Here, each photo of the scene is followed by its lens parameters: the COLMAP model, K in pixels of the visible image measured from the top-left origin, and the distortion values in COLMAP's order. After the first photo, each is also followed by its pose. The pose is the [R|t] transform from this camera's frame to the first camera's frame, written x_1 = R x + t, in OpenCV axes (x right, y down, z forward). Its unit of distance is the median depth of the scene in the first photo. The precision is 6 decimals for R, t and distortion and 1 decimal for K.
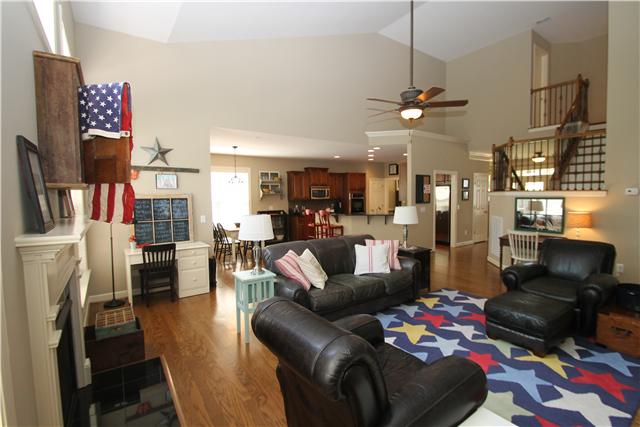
lens RADIAL K [[303.7, 0, 324.5], [0, 303.7, 214.2], [0, 0, 1]] dist [-0.000805, -0.000346]
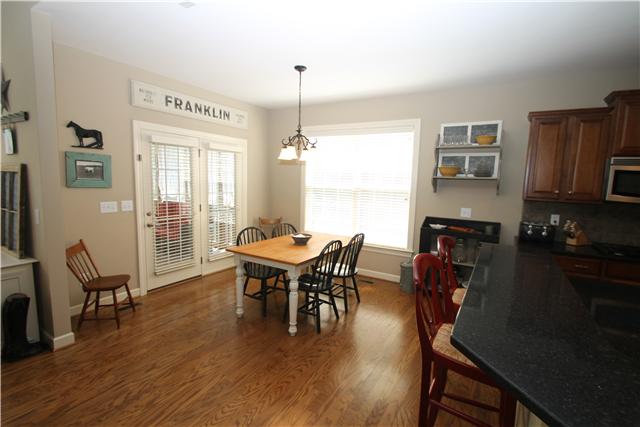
lens RADIAL K [[303.7, 0, 324.5], [0, 303.7, 214.2], [0, 0, 1]] dist [-0.000805, -0.000346]
pose [[0.405260, 0.123275, -0.905852, 0.299355], [-0.095563, 0.991151, 0.092130, -0.099620], [0.909193, 0.049229, 0.413454, 1.651434]]
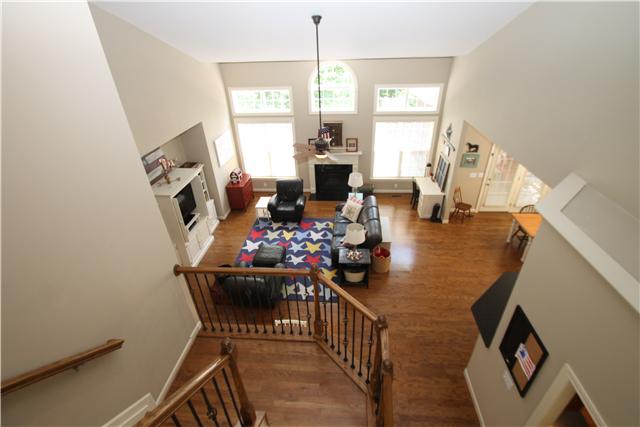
lens RADIAL K [[303.7, 0, 324.5], [0, 303.7, 214.2], [0, 0, 1]] dist [-0.000805, -0.000346]
pose [[-0.646289, 0.417148, -0.638982, 1.342085], [-0.018283, 0.828653, 0.559463, -0.903109], [0.762874, 0.373257, -0.527923, 1.866145]]
